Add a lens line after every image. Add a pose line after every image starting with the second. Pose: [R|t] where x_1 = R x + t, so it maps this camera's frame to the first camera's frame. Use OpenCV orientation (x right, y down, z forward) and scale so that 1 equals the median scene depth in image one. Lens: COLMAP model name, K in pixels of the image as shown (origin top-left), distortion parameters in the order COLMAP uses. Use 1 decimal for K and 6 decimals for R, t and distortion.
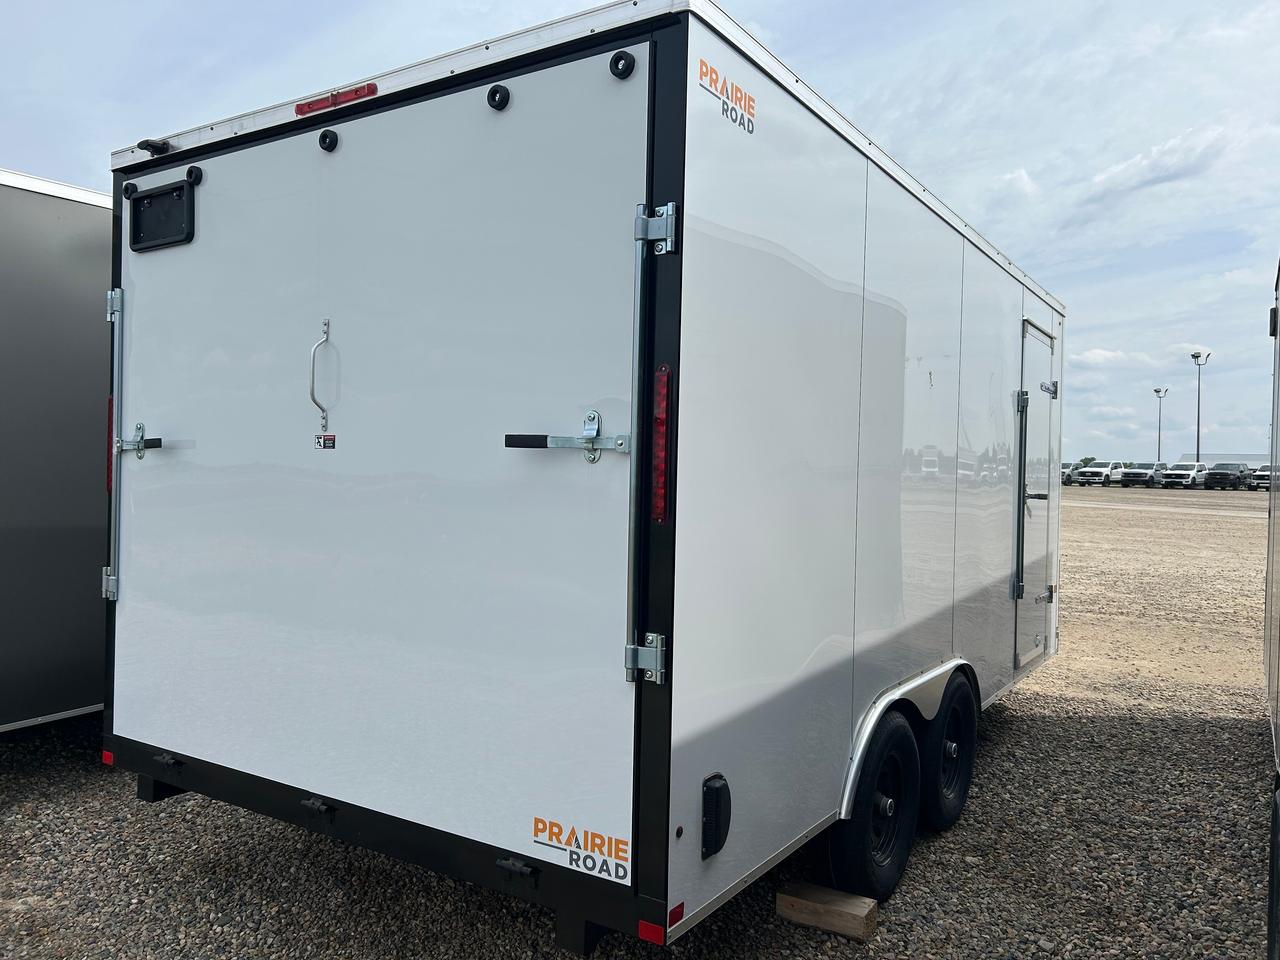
lens RADIAL K [[977.0, 0, 633.2], [0, 977.0, 480.4], [0, 0, 1]] dist [0.034782, -0.026106]
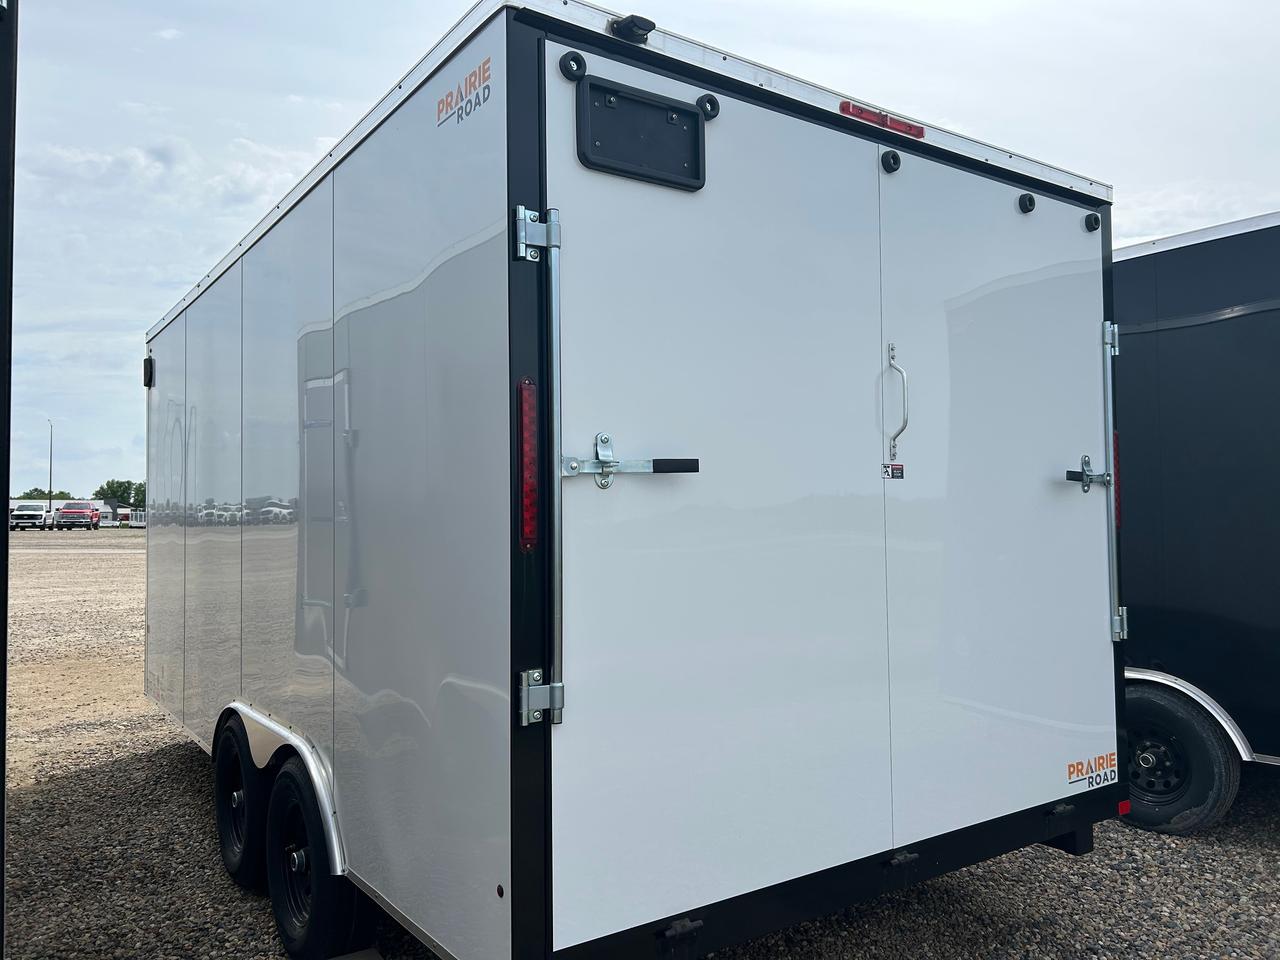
lens RADIAL K [[977.0, 0, 633.8], [0, 977.0, 482.9], [0, 0, 1]] dist [0.034782, -0.026106]
pose [[0.363431, 0.012810, 0.931533, -1.542552], [0.023496, 0.999461, -0.022911, -0.014366], [-0.931325, 0.030214, 0.362934, 1.059023]]
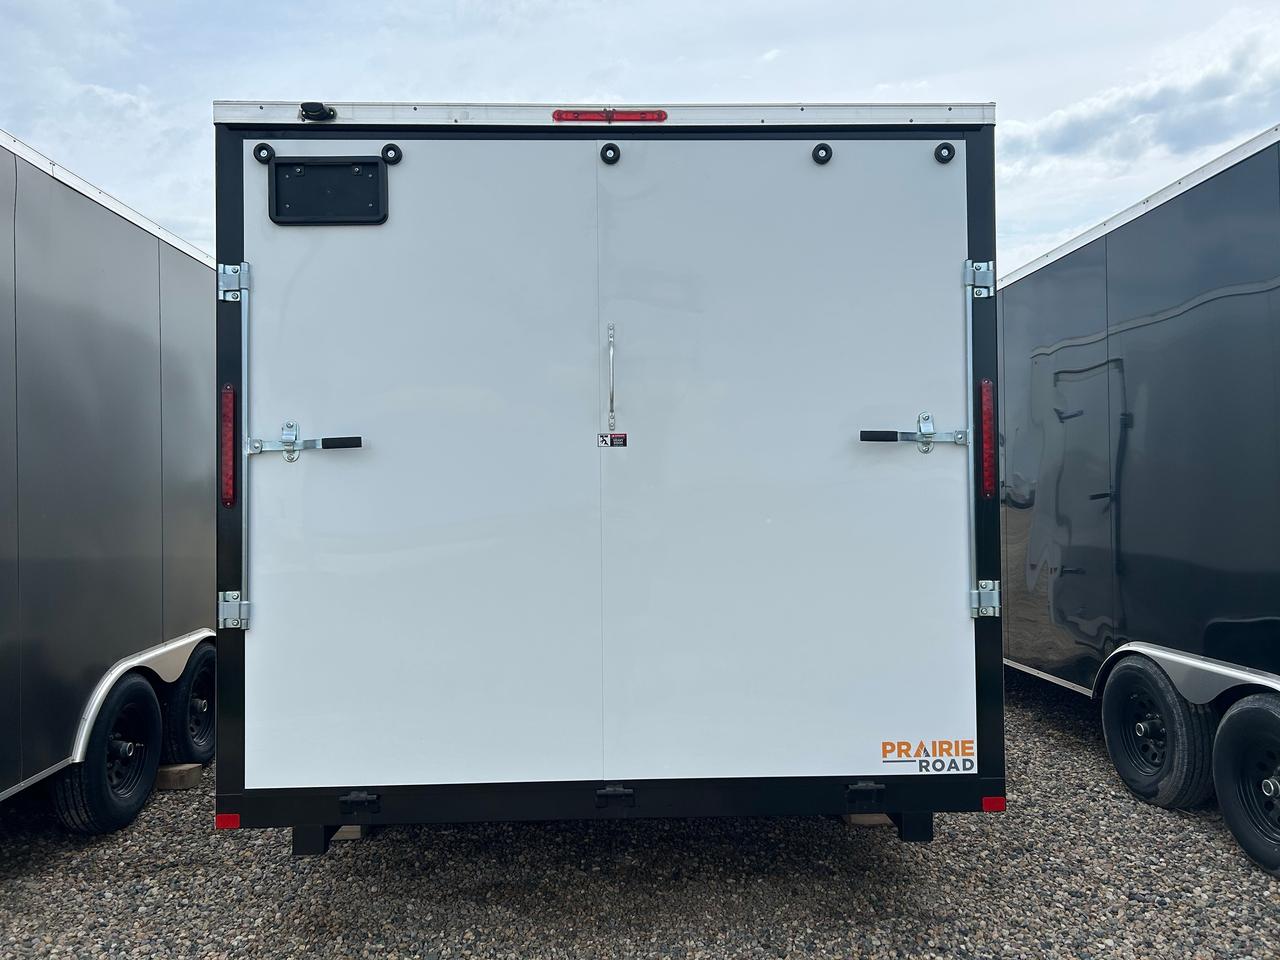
lens RADIAL K [[977.0, 0, 642.8], [0, 977.0, 484.9], [0, 0, 1]] dist [0.034782, -0.026106]
pose [[0.816389, -0.014679, 0.577316, -1.059007], [0.031242, 0.999336, -0.018771, 0.034940], [-0.576657, 0.033361, 0.816305, 0.159284]]
